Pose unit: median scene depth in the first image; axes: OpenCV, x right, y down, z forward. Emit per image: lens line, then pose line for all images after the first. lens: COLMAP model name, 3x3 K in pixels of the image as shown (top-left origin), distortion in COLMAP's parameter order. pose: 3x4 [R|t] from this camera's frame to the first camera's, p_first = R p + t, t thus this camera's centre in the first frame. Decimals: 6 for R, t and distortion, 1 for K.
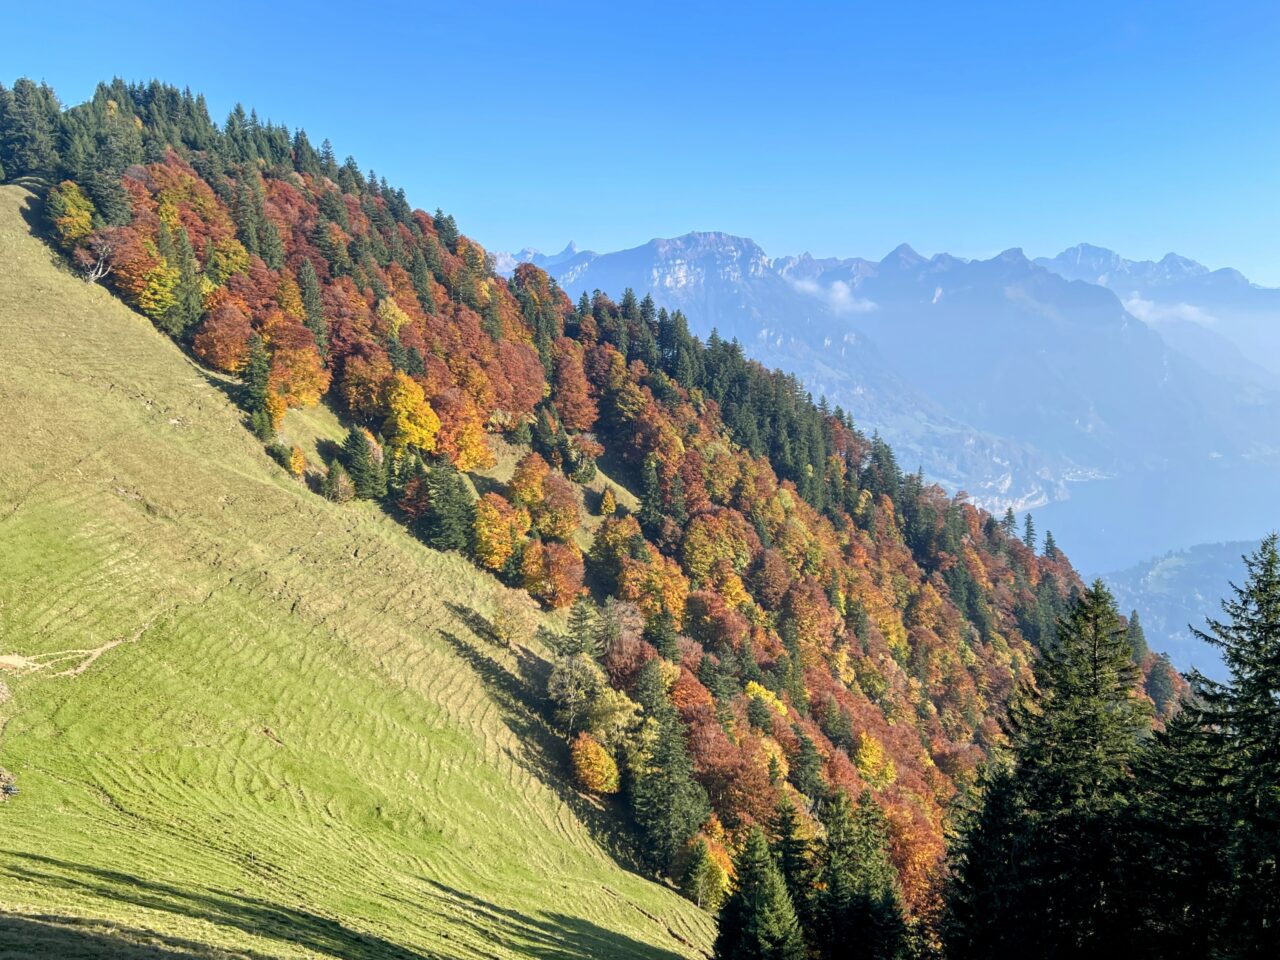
lens RADIAL K [[1164.2, 0, 640.0], [0, 1164.2, 480.0], [0, 0, 1]] dist [0.121833, -0.298325]
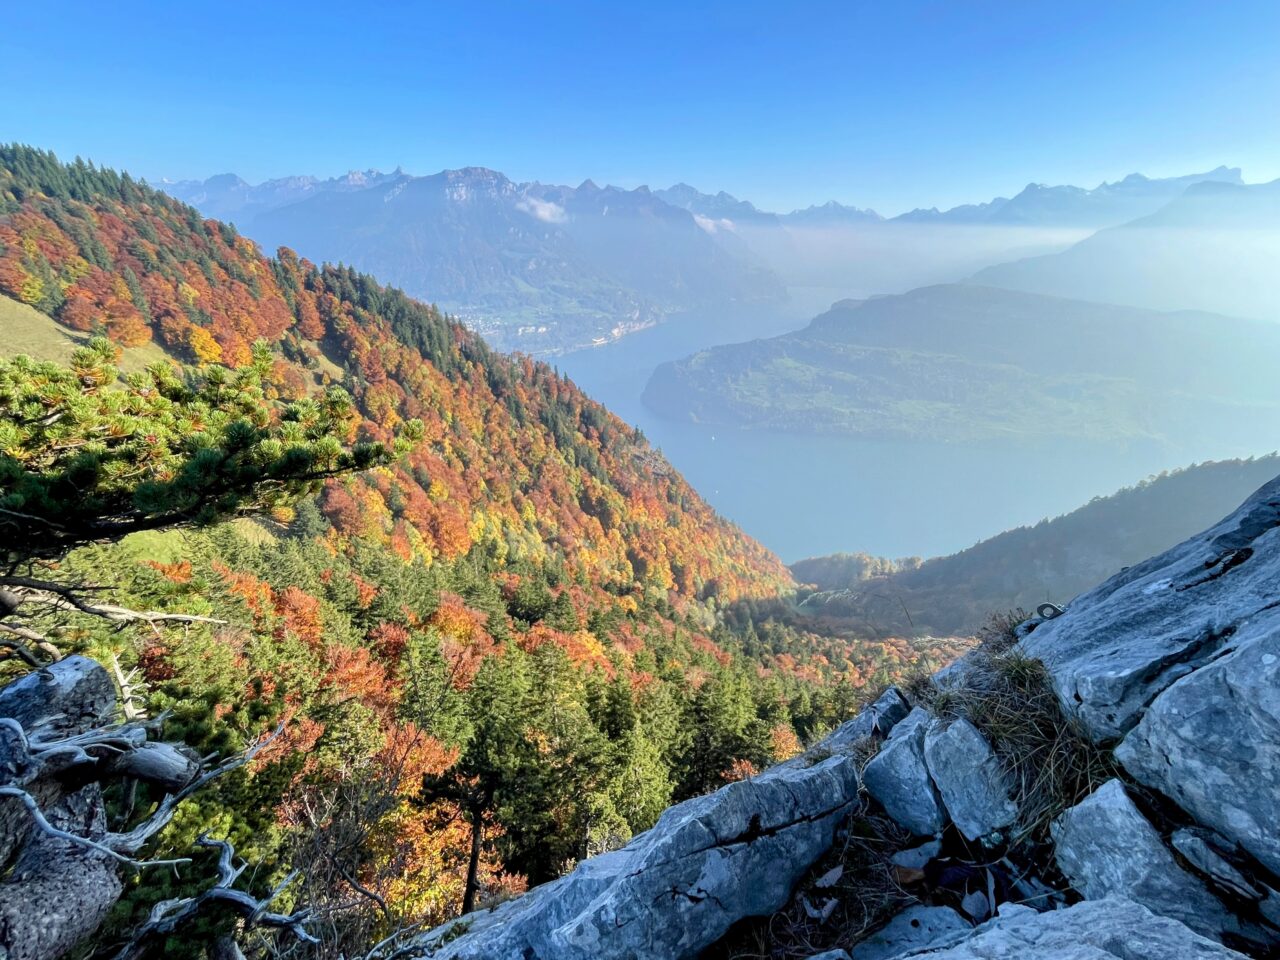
lens RADIAL K [[592.6, 0, 624.5], [0, 592.6, 482.4], [0, 0, 1]] dist [-0.013878, 0.014415]
pose [[0.964862, -0.076671, 0.251322, 0.193604], [0.002868, 0.959497, 0.281703, -0.092597], [-0.262741, -0.271083, 0.926003, -0.185435]]
